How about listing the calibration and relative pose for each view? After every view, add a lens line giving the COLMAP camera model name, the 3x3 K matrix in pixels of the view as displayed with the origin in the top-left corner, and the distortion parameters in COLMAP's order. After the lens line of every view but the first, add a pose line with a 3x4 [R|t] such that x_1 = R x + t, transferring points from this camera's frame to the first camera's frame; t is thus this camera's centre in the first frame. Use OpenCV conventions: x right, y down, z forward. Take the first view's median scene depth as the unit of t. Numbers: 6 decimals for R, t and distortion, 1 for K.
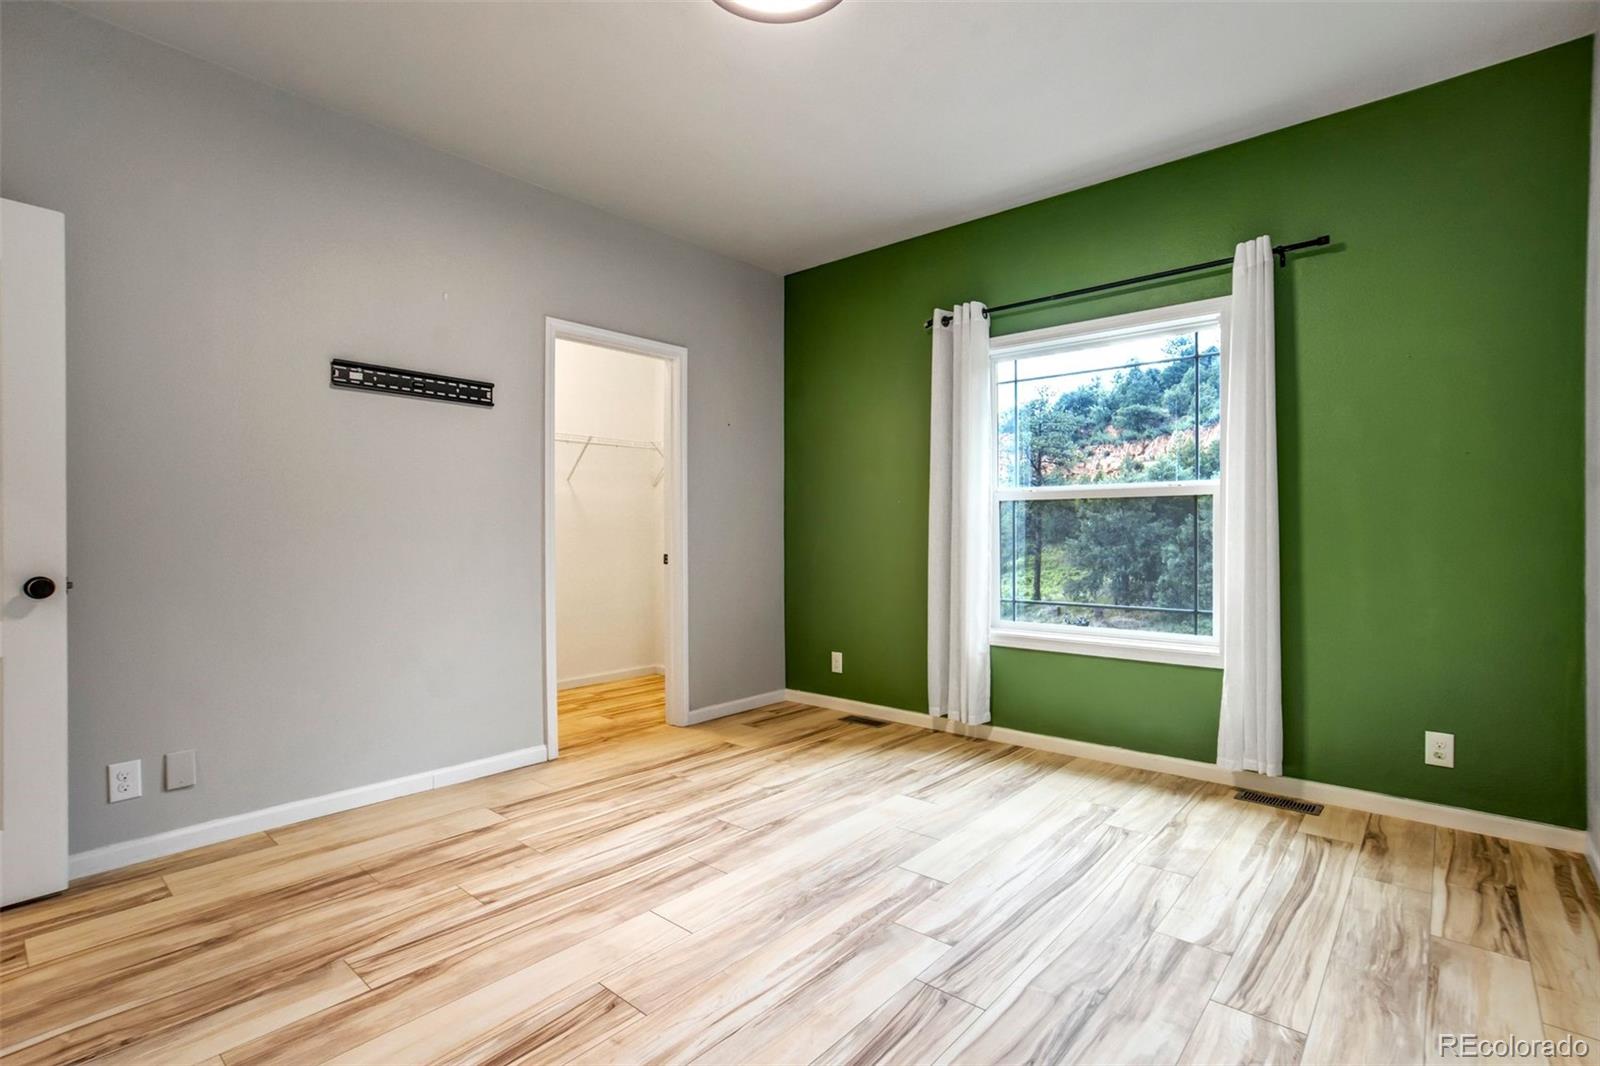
lens RADIAL K [[729.8, 0, 806.4], [0, 729.8, 521.0], [0, 0, 1]] dist [-0.039808, 0.014310]
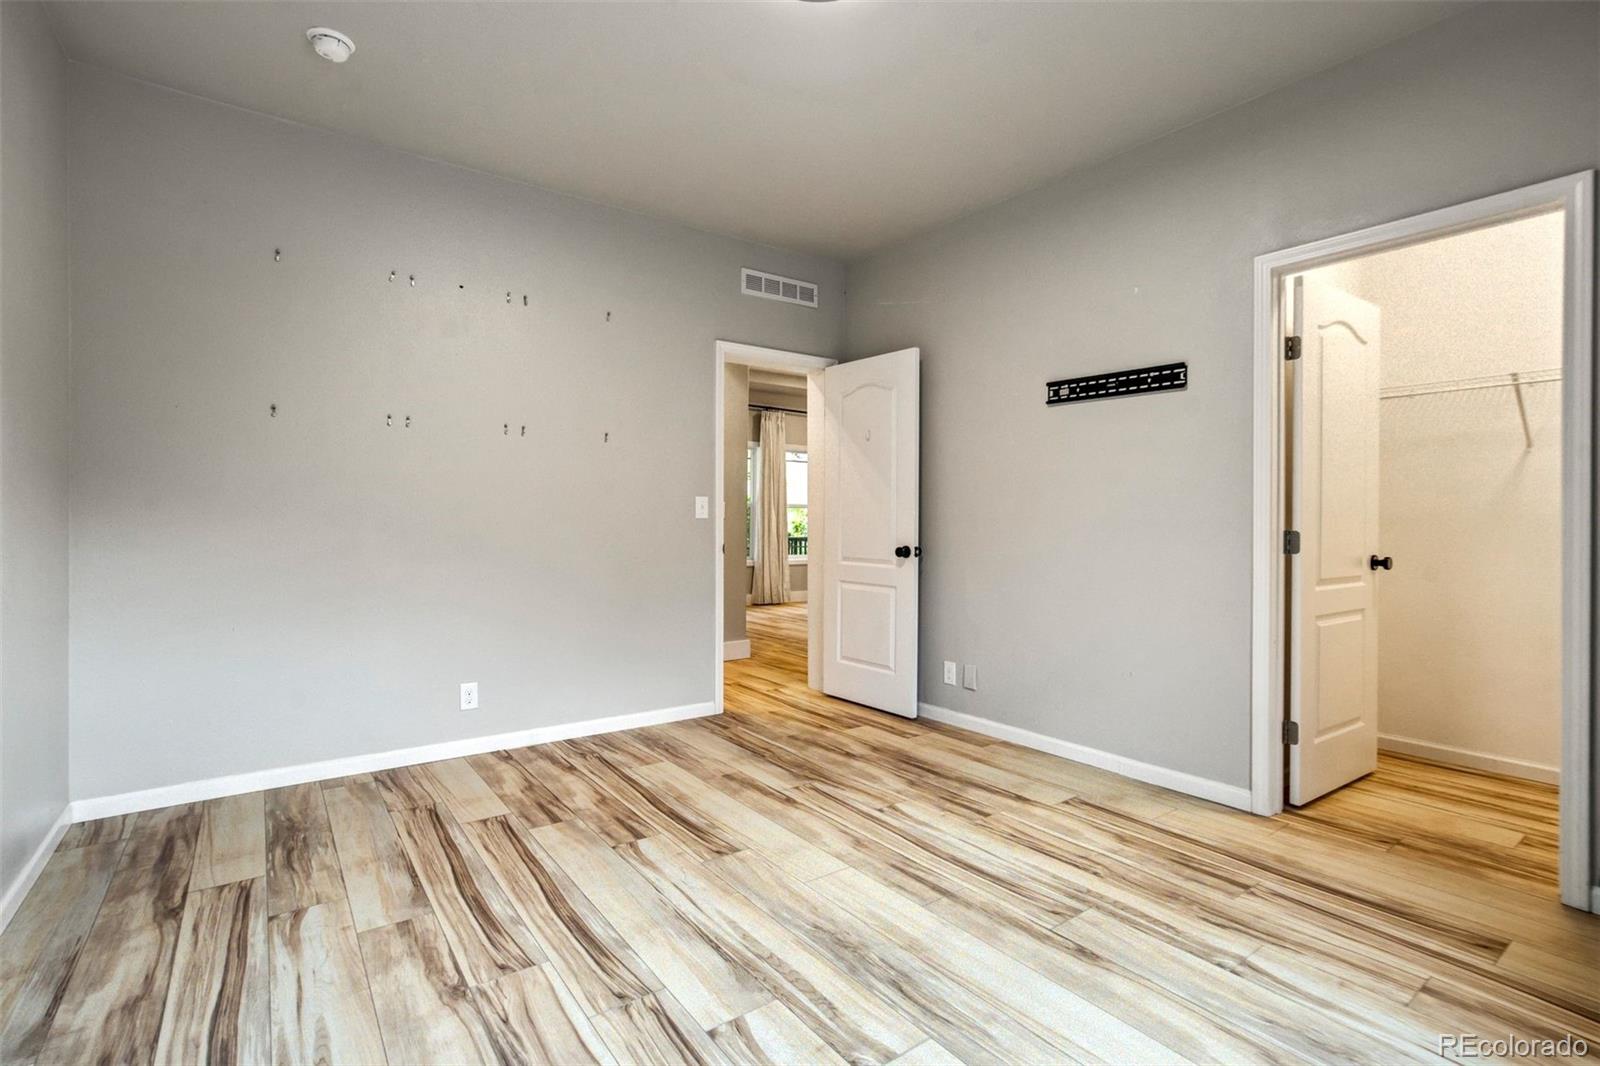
lens RADIAL K [[729.8, 0, 801.8], [0, 729.8, 526.8], [0, 0, 1]] dist [-0.039808, 0.014310]
pose [[-0.191324, 0.011529, -0.981459, 0.714594], [0.005569, 0.999928, 0.010661, 0.004674], [0.981511, -0.003426, -0.191375, 0.923042]]
